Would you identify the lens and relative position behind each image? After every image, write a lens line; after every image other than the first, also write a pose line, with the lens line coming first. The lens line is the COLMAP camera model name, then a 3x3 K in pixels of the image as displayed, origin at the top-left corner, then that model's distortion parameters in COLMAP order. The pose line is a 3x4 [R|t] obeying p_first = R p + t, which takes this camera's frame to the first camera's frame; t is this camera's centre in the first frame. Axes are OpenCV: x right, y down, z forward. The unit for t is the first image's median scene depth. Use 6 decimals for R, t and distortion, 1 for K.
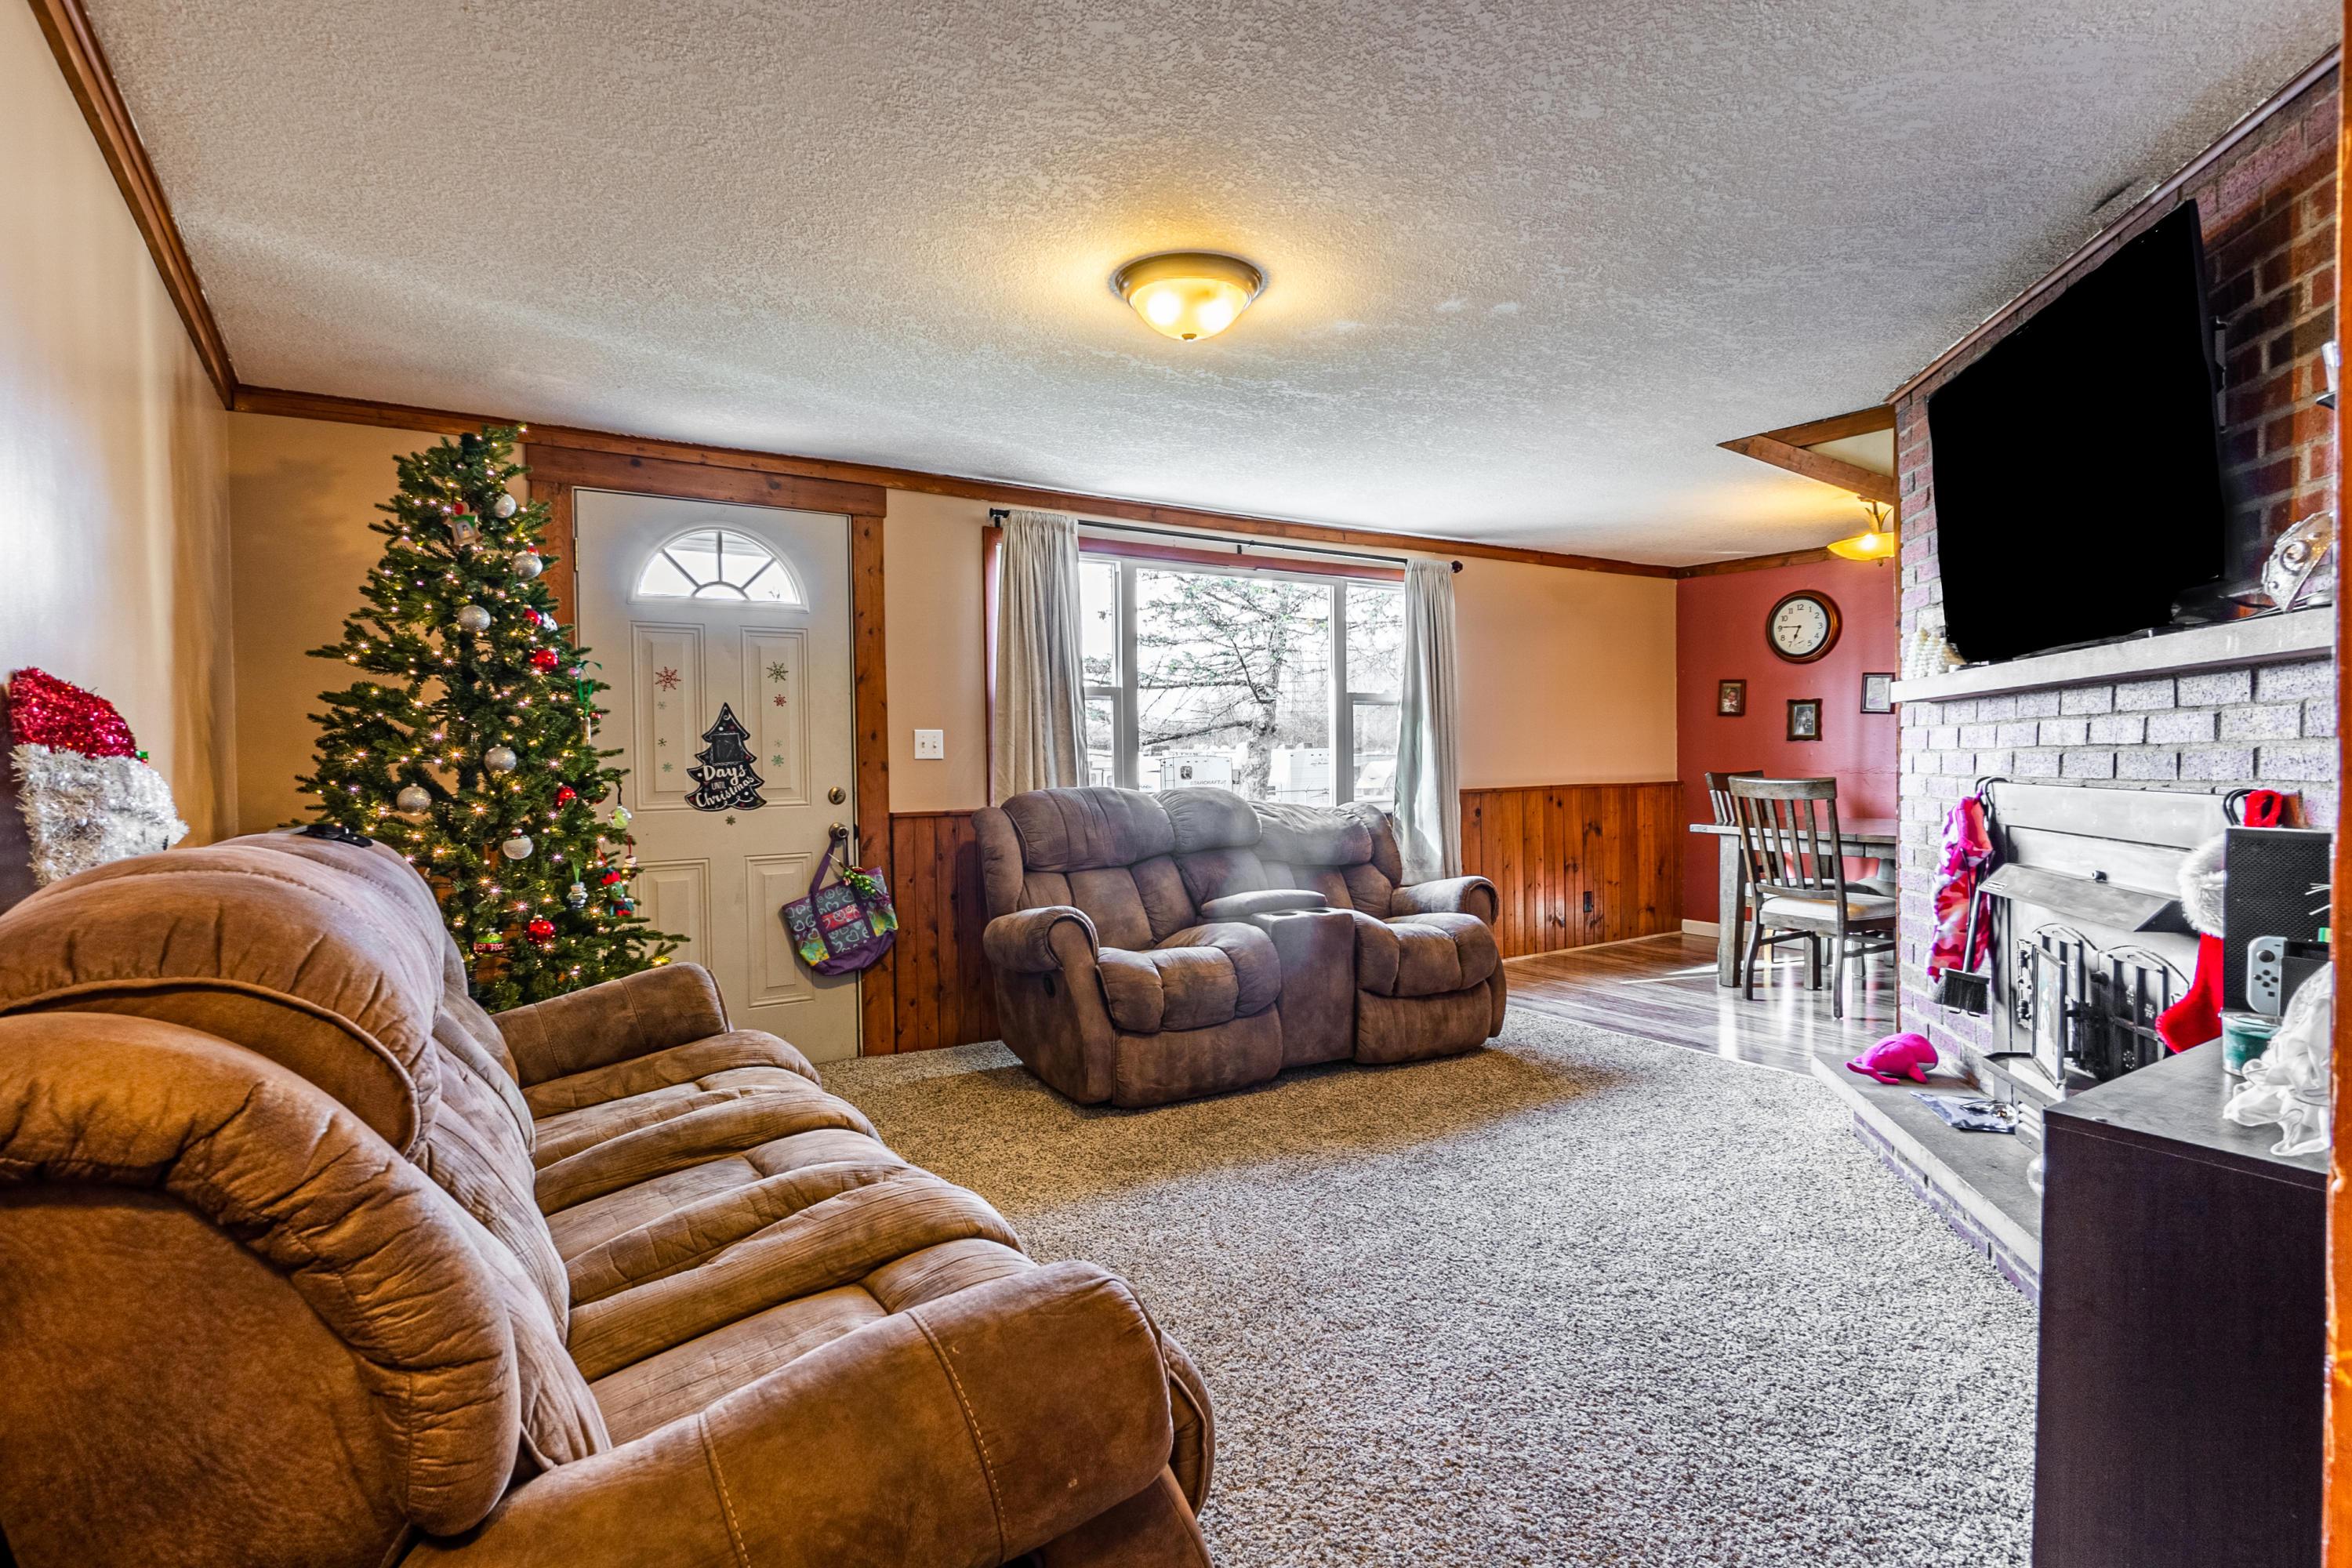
lens RADIAL K [[1228.6, 0, 1176.0], [0, 1228.6, 784.0], [0, 0, 1]] dist [-0.000077, -0.000008]
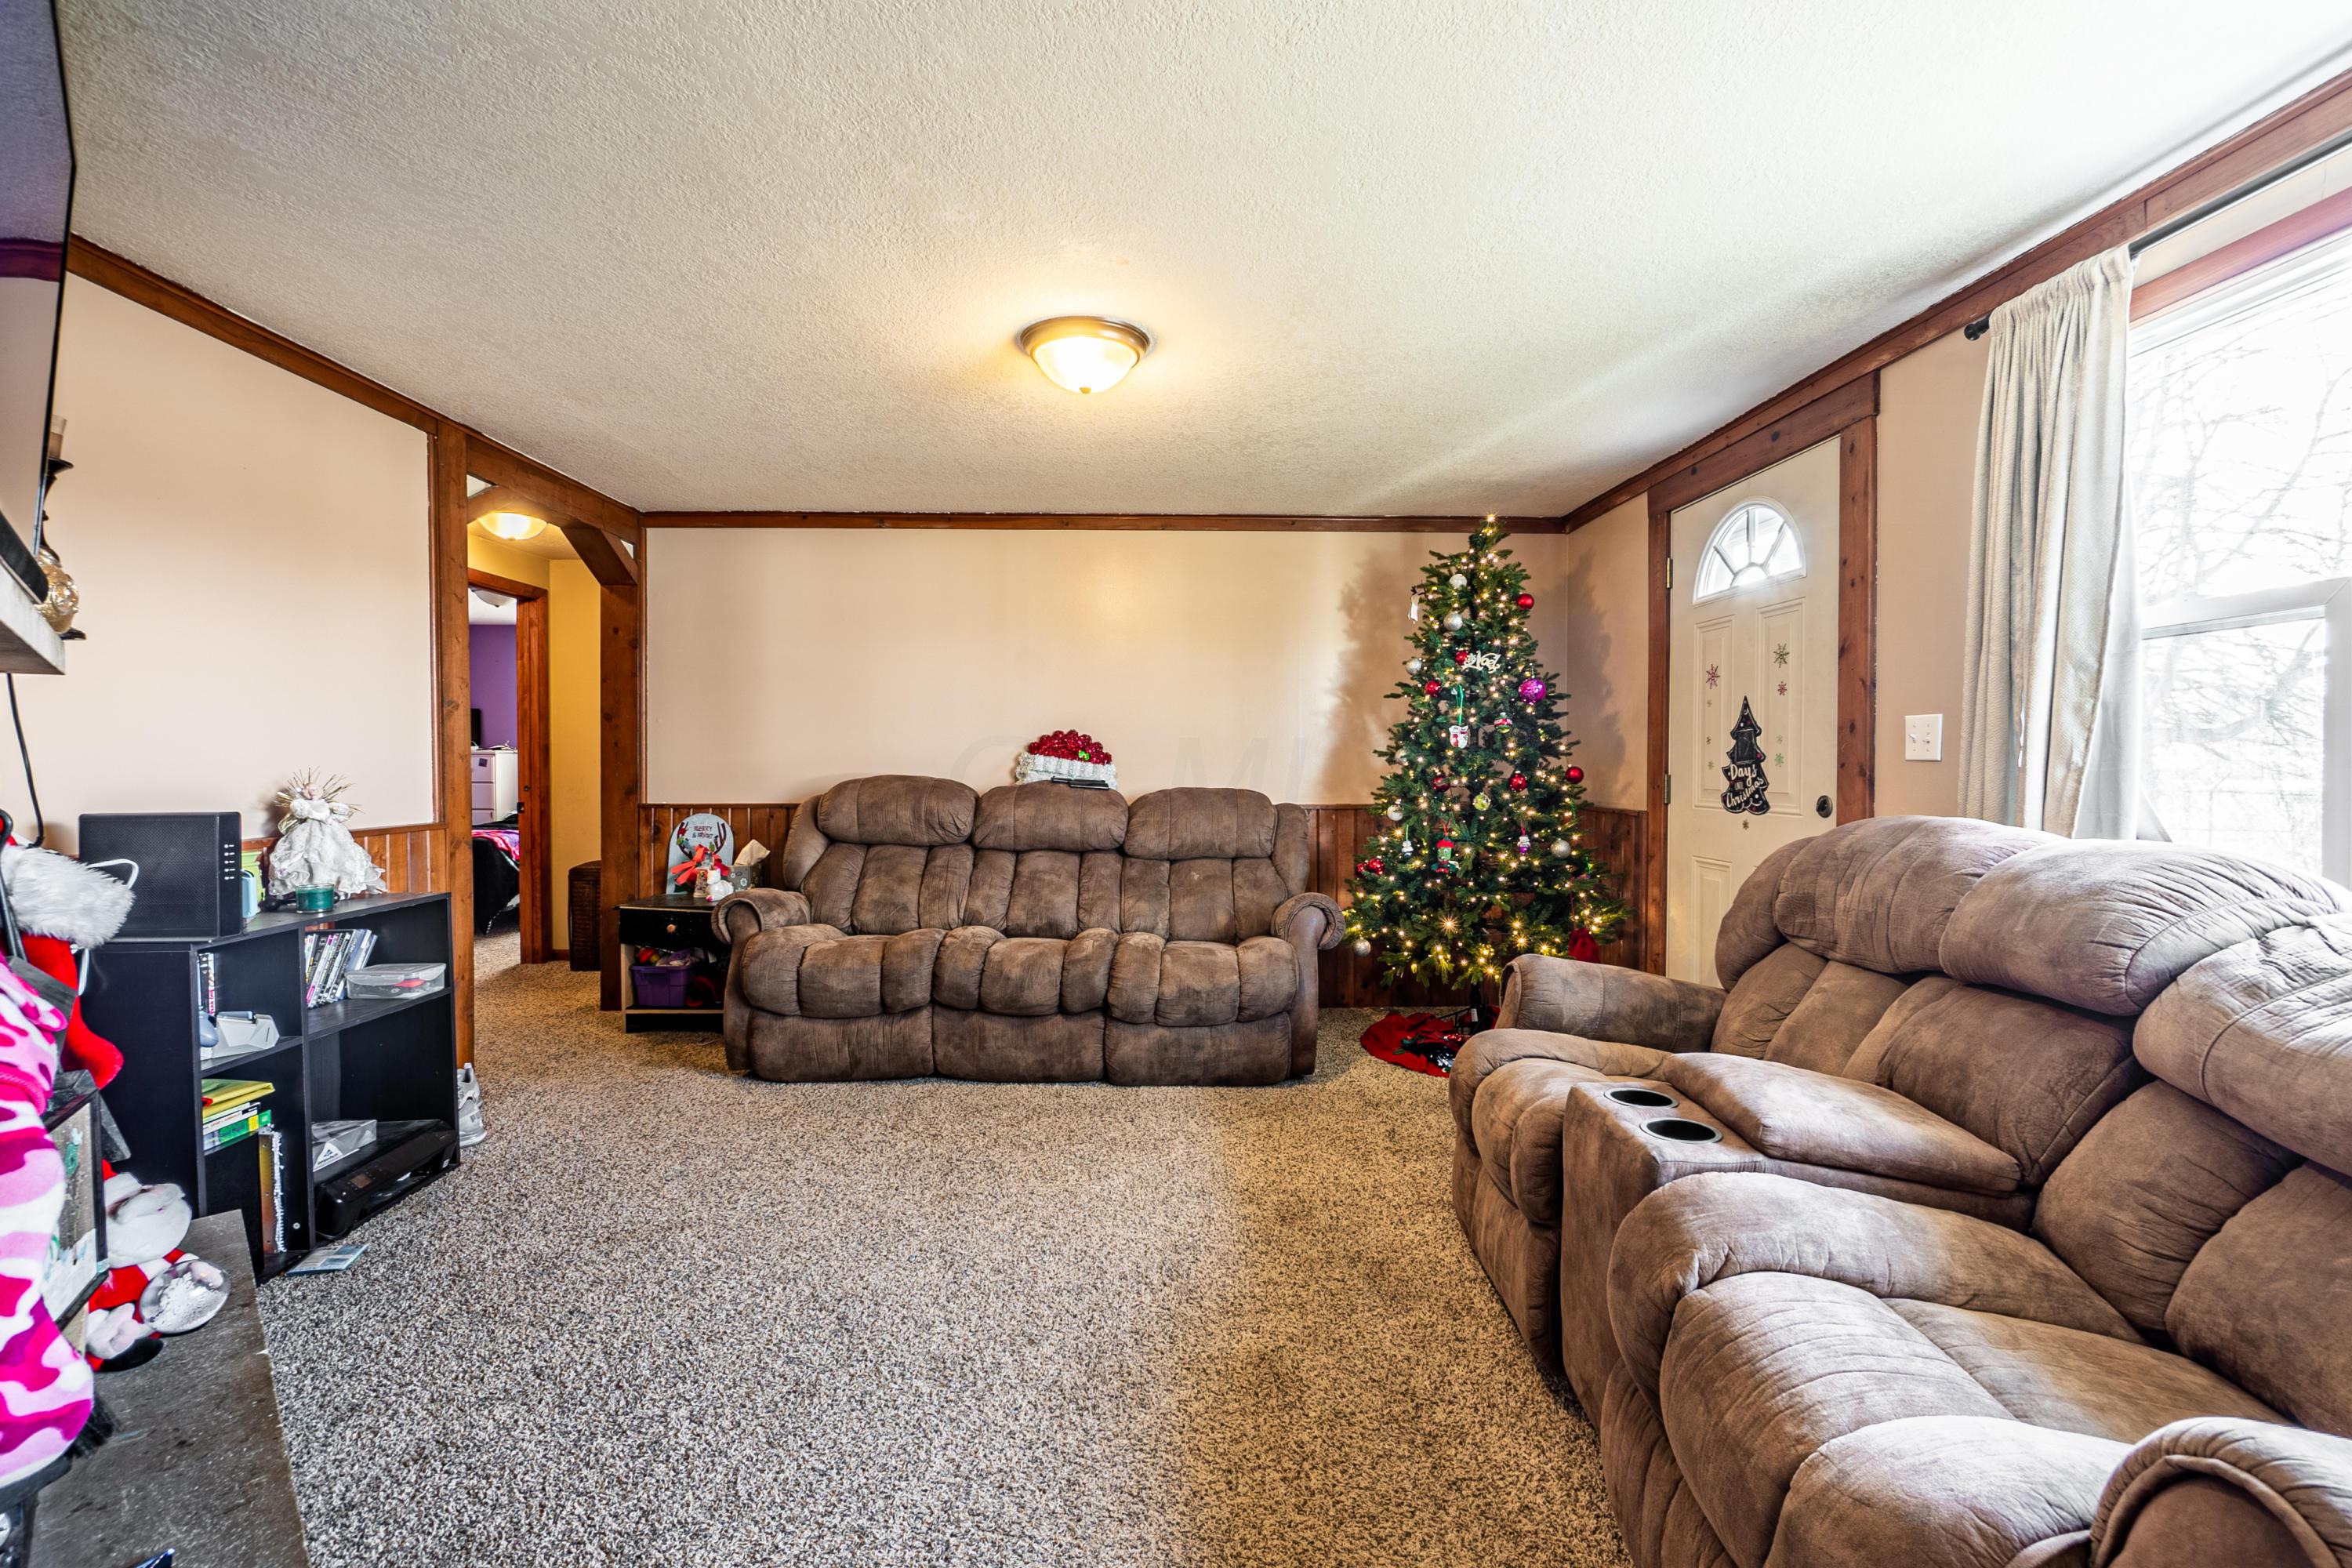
lens RADIAL K [[1038.0, 0, 1176.0], [0, 1038.0, 784.0], [0, 0, 1]] dist [-0.004757, 0.002158]
pose [[-0.507646, 0.030505, -0.861026, 0.516672], [-0.013712, 0.998960, 0.043476, -0.028289], [0.861457, 0.033876, -0.506699, 1.025475]]
